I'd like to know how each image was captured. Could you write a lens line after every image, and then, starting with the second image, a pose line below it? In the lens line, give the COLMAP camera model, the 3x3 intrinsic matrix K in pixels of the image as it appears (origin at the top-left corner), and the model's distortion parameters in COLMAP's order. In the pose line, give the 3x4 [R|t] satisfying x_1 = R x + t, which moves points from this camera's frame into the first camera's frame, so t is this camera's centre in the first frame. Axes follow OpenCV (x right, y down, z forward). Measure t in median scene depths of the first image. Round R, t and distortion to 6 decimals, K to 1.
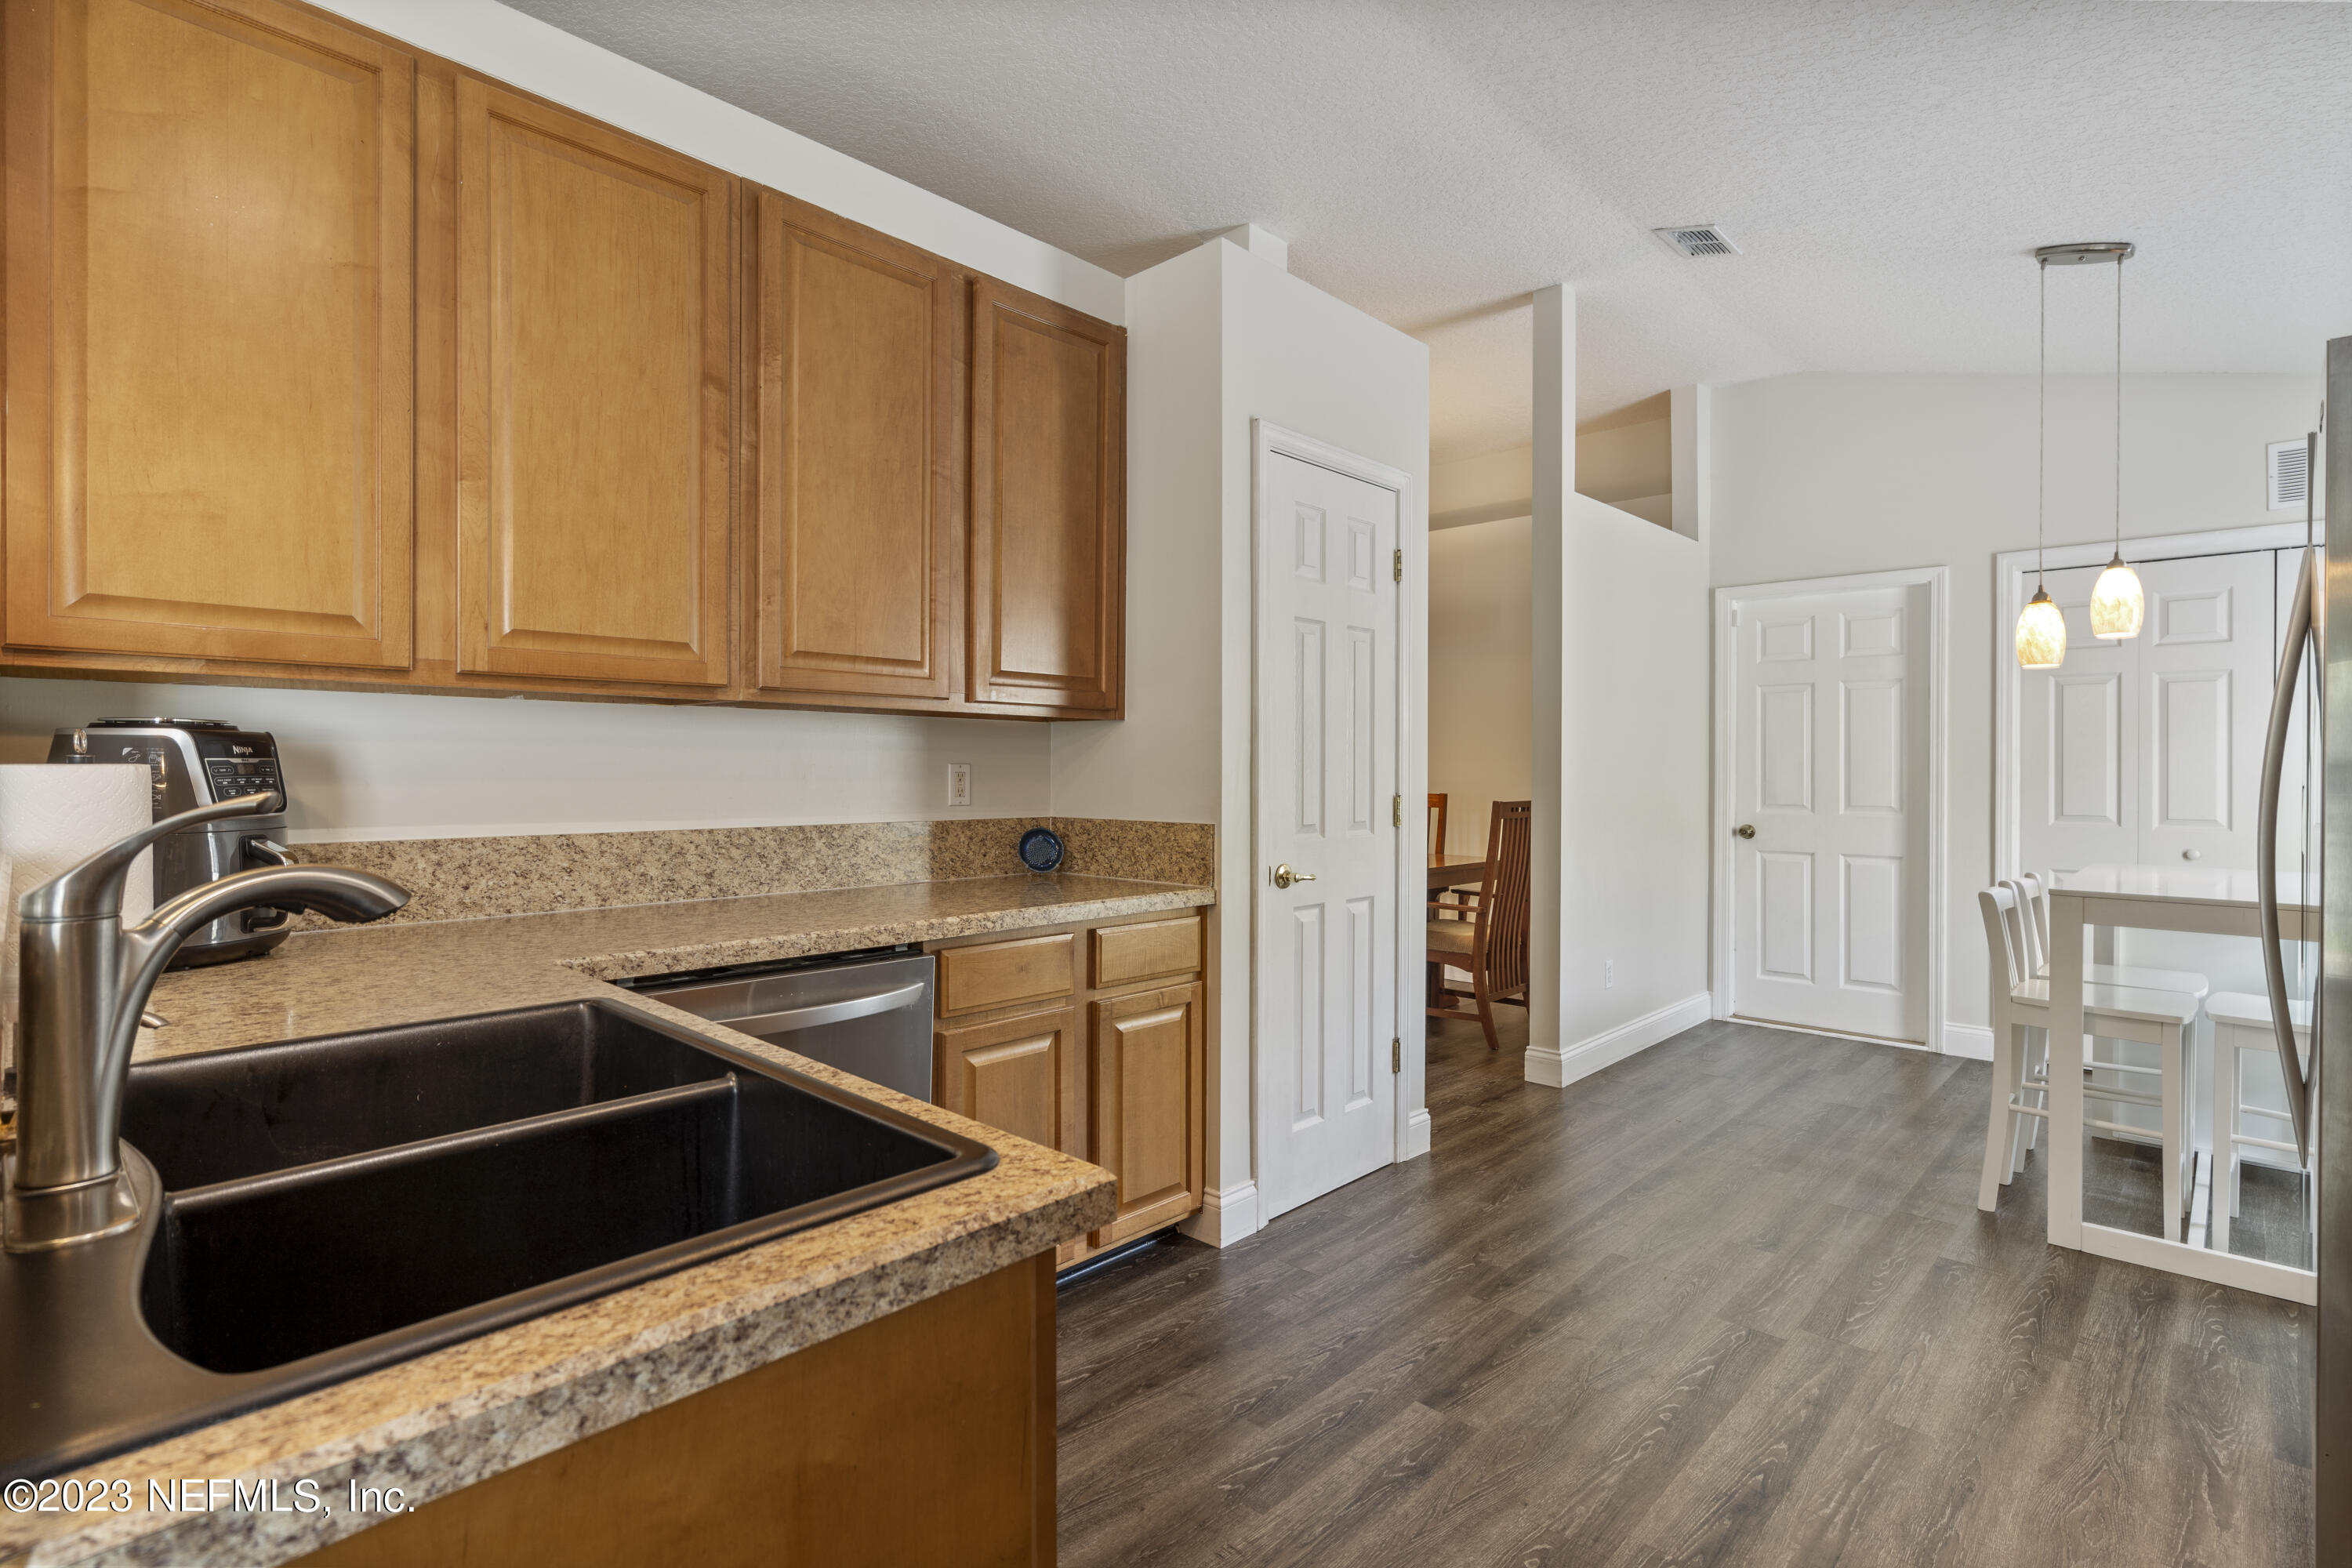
lens RADIAL K [[1119.8, 0, 1174.6], [0, 1119.8, 770.1], [0, 0, 1]] dist [-0.001086, 0.000176]
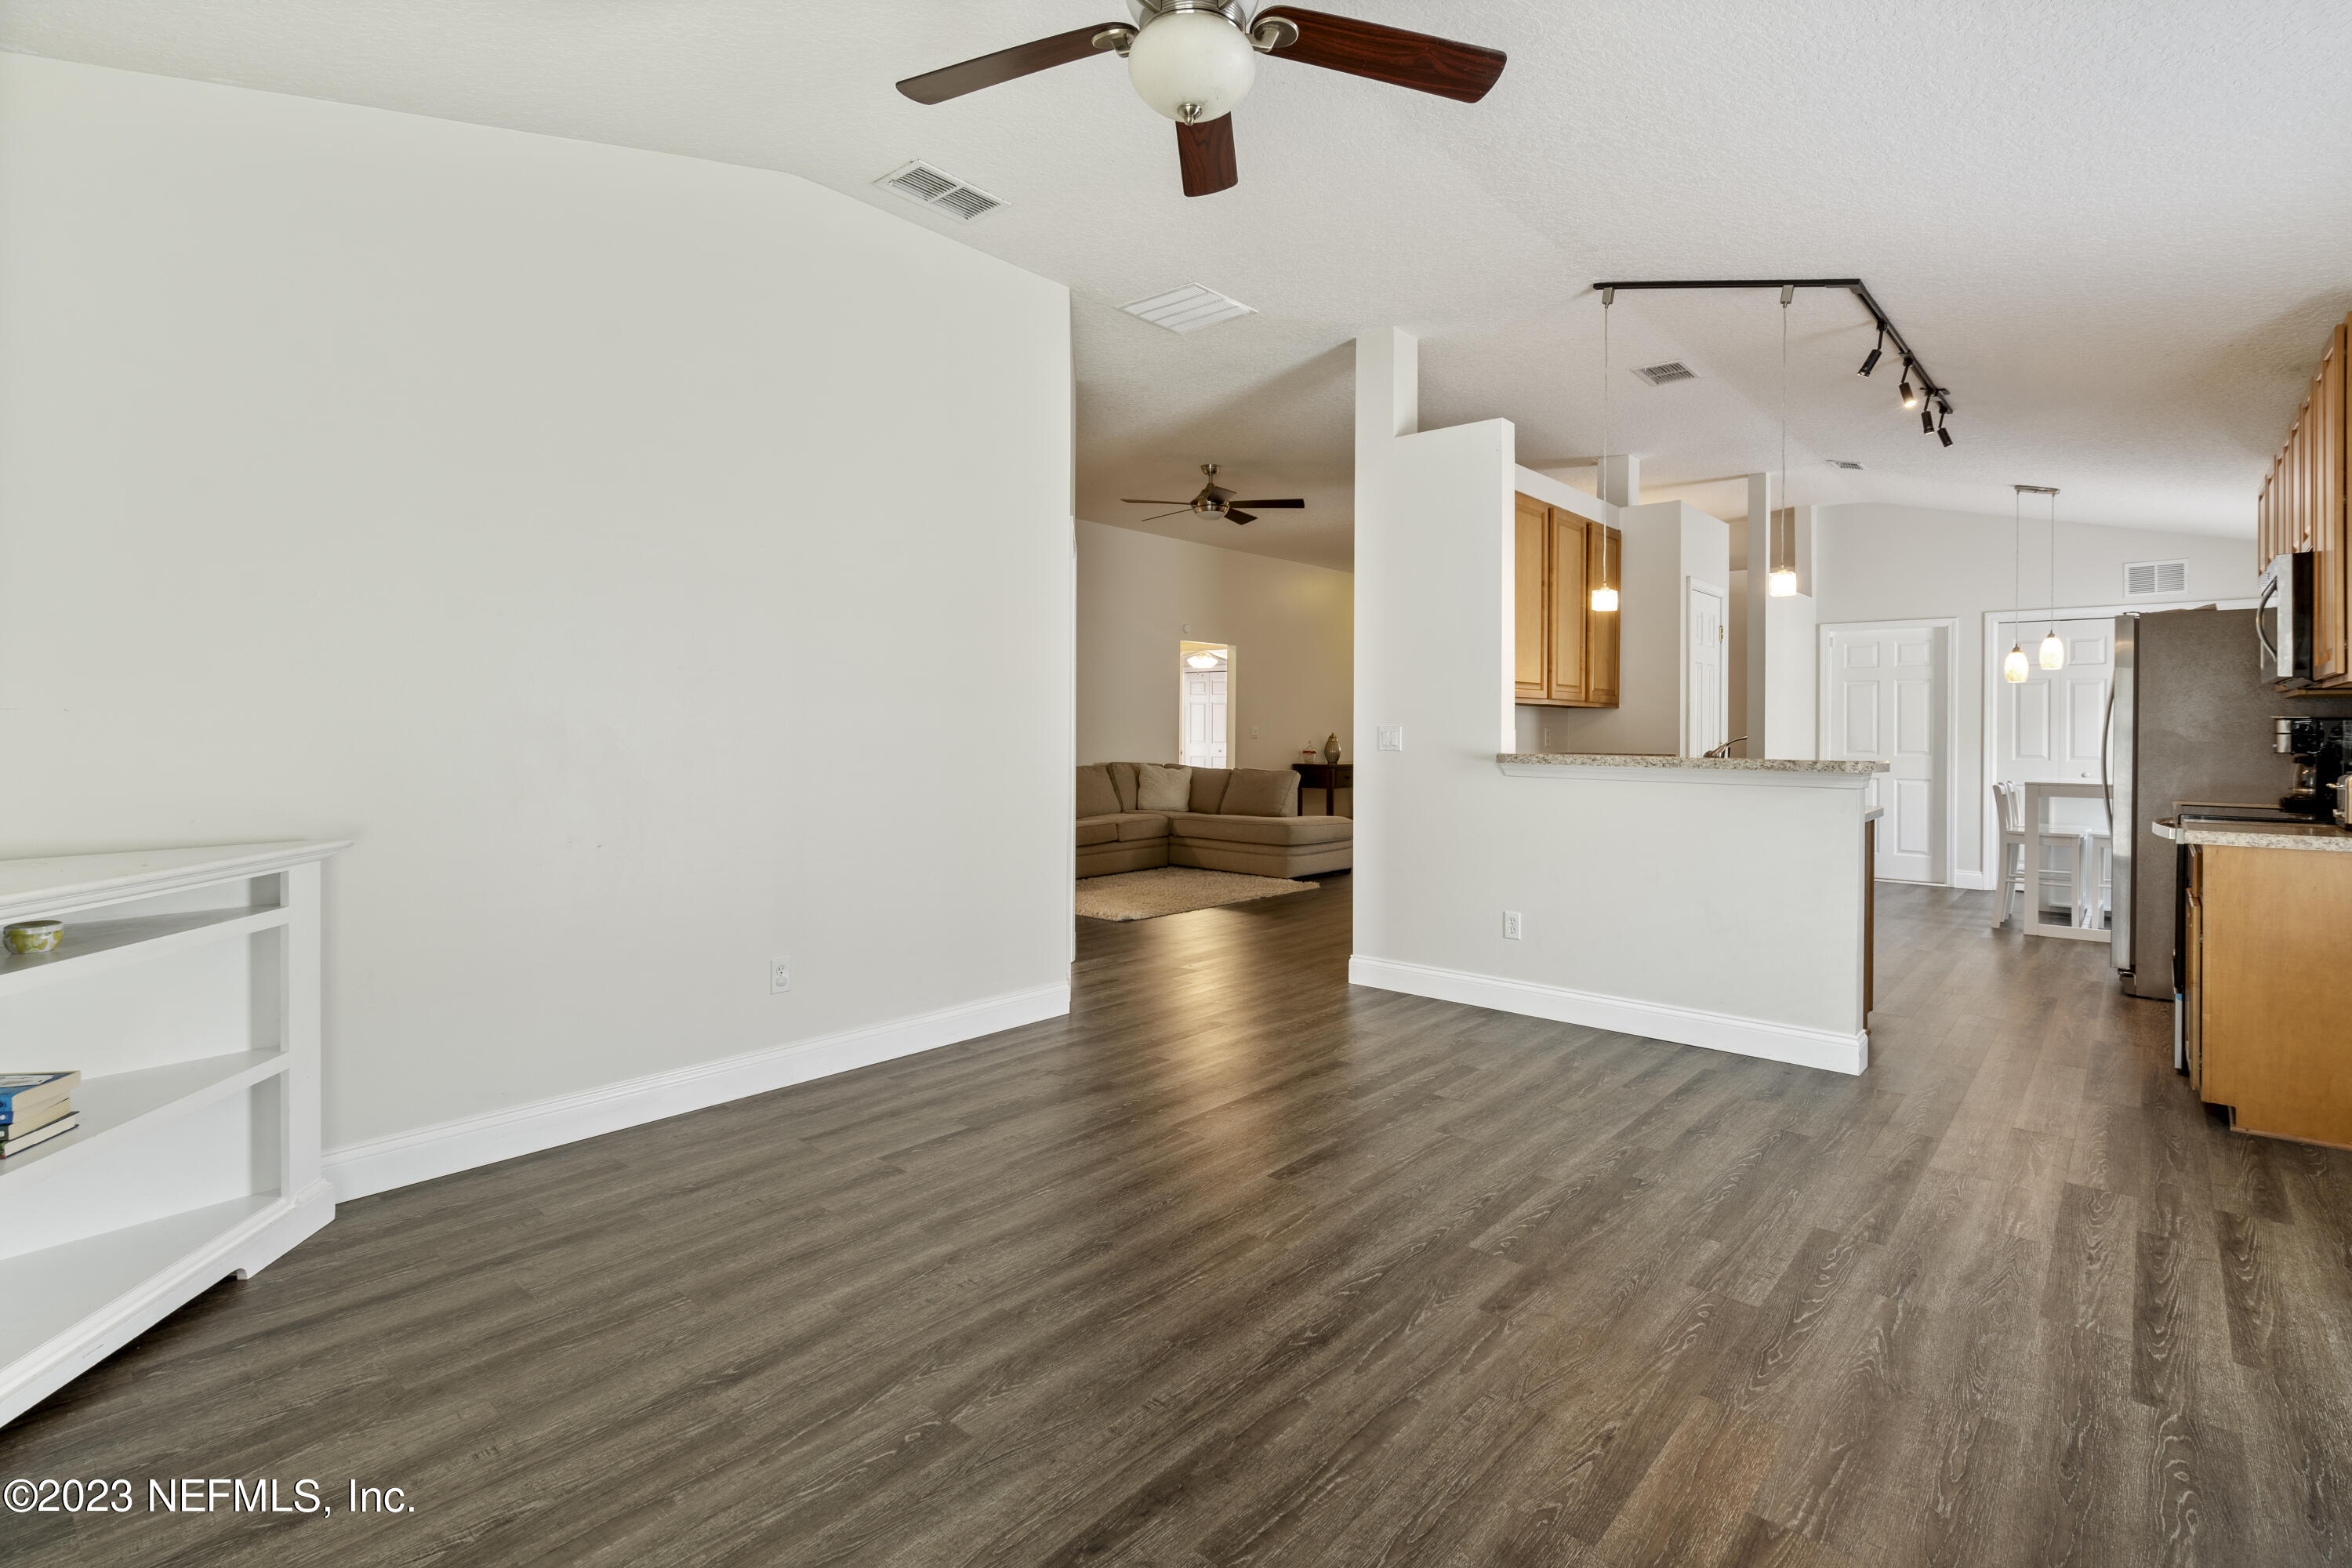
lens RADIAL K [[1087.2, 0, 1147.1], [0, 1087.2, 743.8], [0, 0, 1]] dist [-0.031576, 0.000003]
pose [[0.999918, -0.001372, 0.012697, -0.640027], [0.001198, 0.999905, 0.013730, -0.005046], [-0.012715, -0.013714, 0.999825, -0.707399]]
